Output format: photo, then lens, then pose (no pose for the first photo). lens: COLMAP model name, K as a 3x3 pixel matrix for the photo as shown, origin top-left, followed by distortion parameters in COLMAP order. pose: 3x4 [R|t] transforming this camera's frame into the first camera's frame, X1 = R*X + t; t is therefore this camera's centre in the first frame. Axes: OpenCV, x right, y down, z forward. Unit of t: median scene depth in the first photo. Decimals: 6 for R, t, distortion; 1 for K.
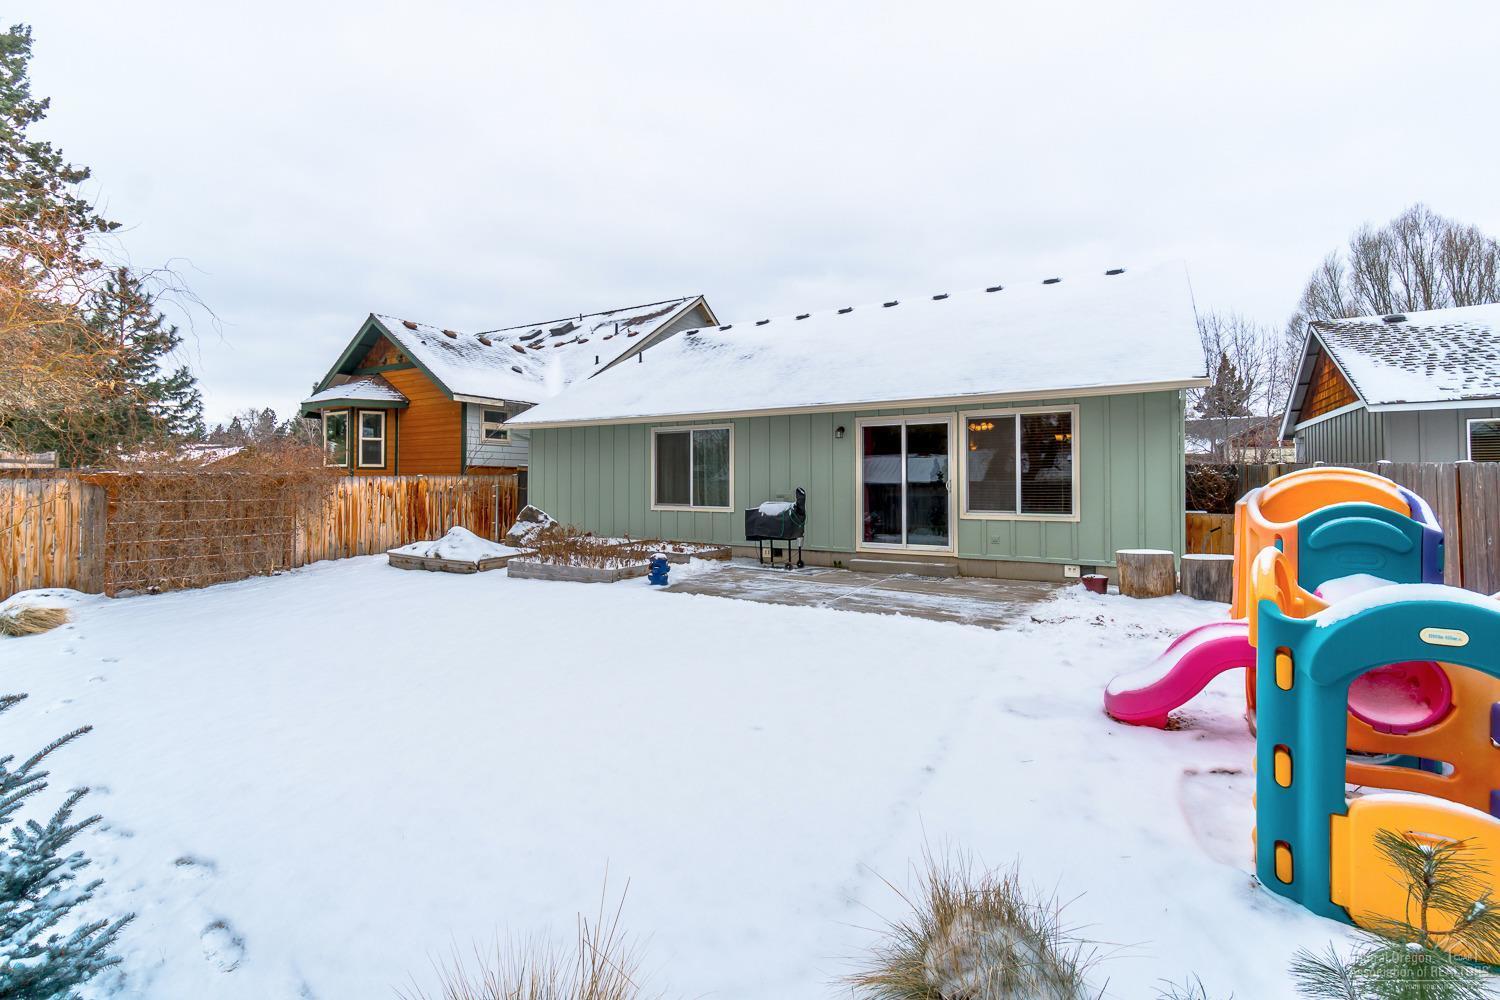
lens RADIAL K [[681.6, 0, 742.4], [0, 681.6, 487.3], [0, 0, 1]] dist [0.001773, 0.000632]
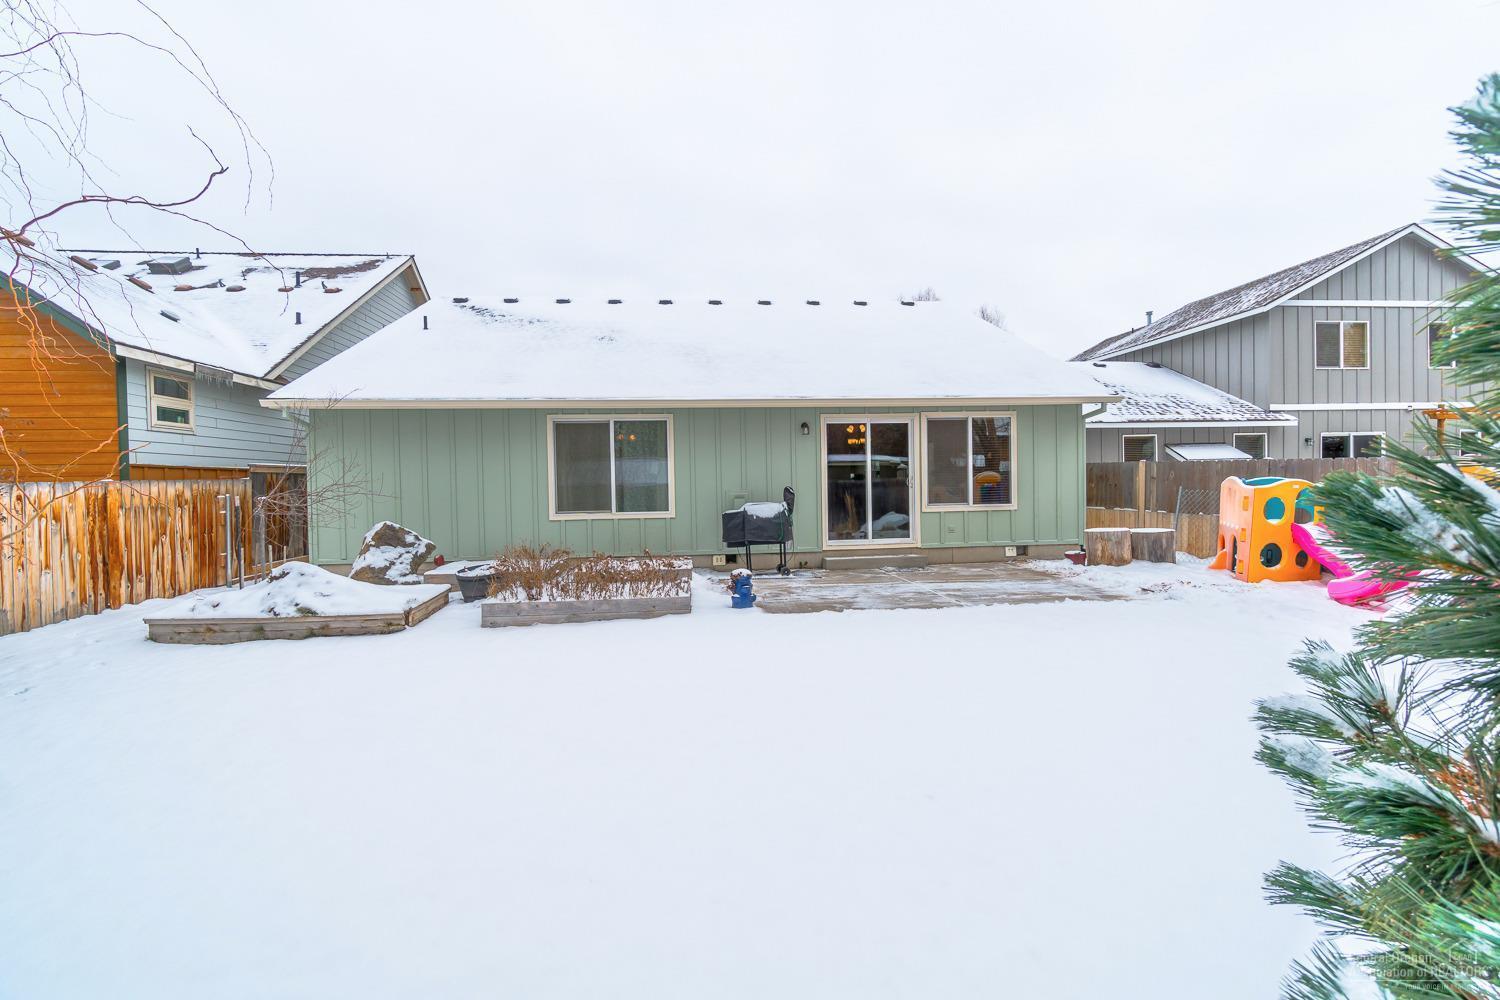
lens RADIAL K [[660.6, 0, 752.6], [0, 660.6, 495.2], [0, 0, 1]] dist [-0.004821, 0.000093]
pose [[0.794083, -0.026294, 0.607240, -0.425547], [0.021815, 0.999653, 0.014757, -0.001718], [-0.607417, 0.001528, 0.794382, 0.264095]]
